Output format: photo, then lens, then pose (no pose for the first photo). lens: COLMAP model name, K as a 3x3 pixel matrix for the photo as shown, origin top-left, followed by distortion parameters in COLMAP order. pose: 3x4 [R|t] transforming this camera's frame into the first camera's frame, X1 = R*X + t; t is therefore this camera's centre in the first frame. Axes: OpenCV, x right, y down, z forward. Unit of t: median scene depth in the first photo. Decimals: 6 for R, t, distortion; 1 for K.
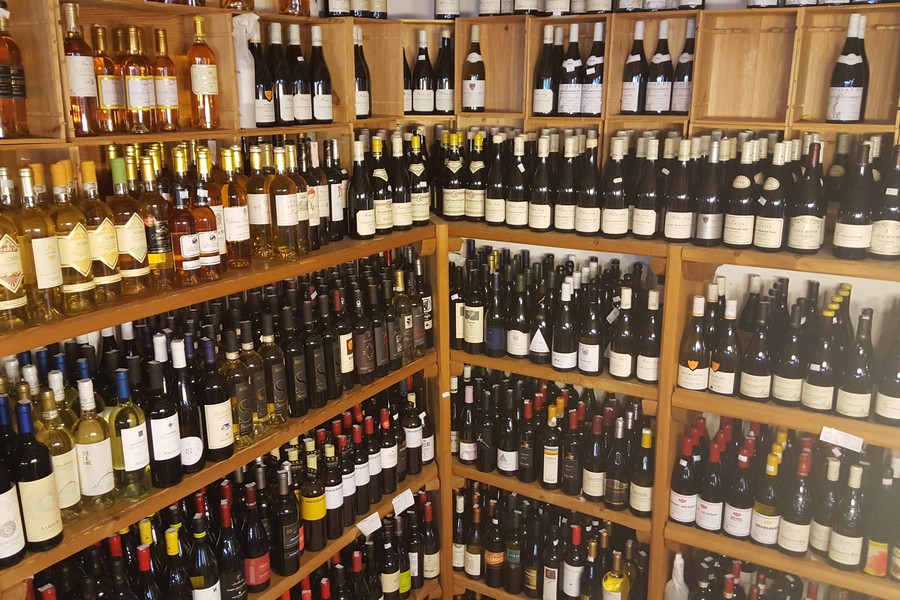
lens RADIAL K [[788.0, 0, 446.4], [0, 788.0, 269.9], [0, 0, 1]] dist [0.053821, -0.159854]
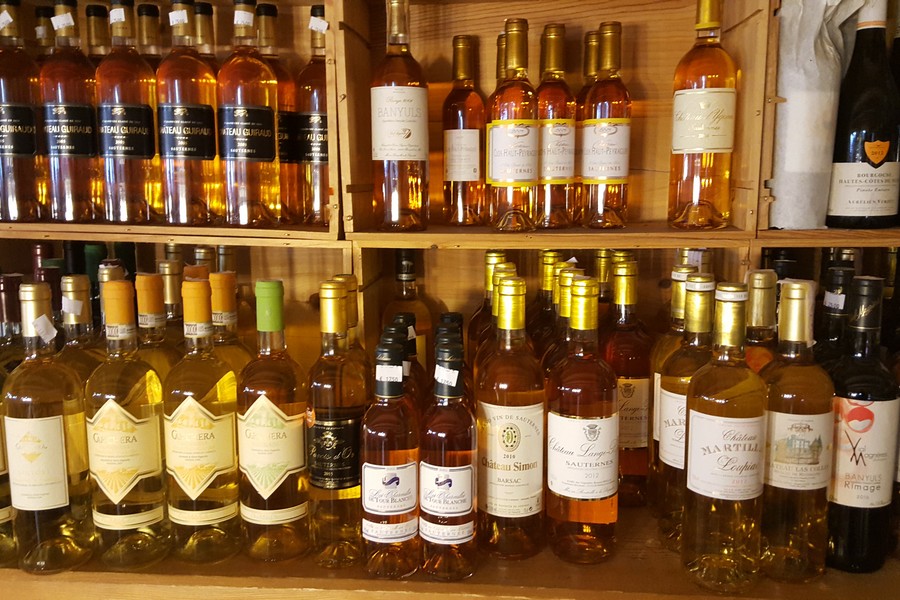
lens RADIAL K [[778.5, 0, 450.0], [0, 778.5, 300.0], [0, 0, 1]] dist [0.002377, -0.004036]
pose [[0.449682, 0.133192, -0.883202, 0.041202], [-0.186894, 0.980961, 0.052777, -0.115529], [0.873417, 0.141332, 0.466014, 0.579462]]
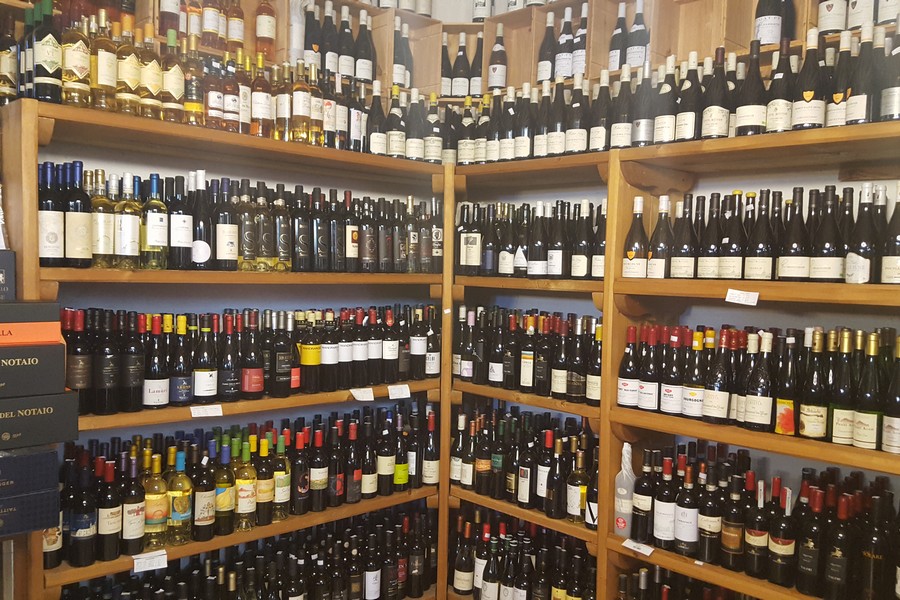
lens RADIAL K [[778.5, 0, 450.0], [0, 778.5, 300.0], [0, 0, 1]] dist [0.002377, -0.004036]
pose [[0.970054, 0.045276, -0.238632, 0.303180], [-0.087049, 0.982015, -0.167539, 0.366011], [0.226754, 0.183295, 0.956549, -0.117648]]
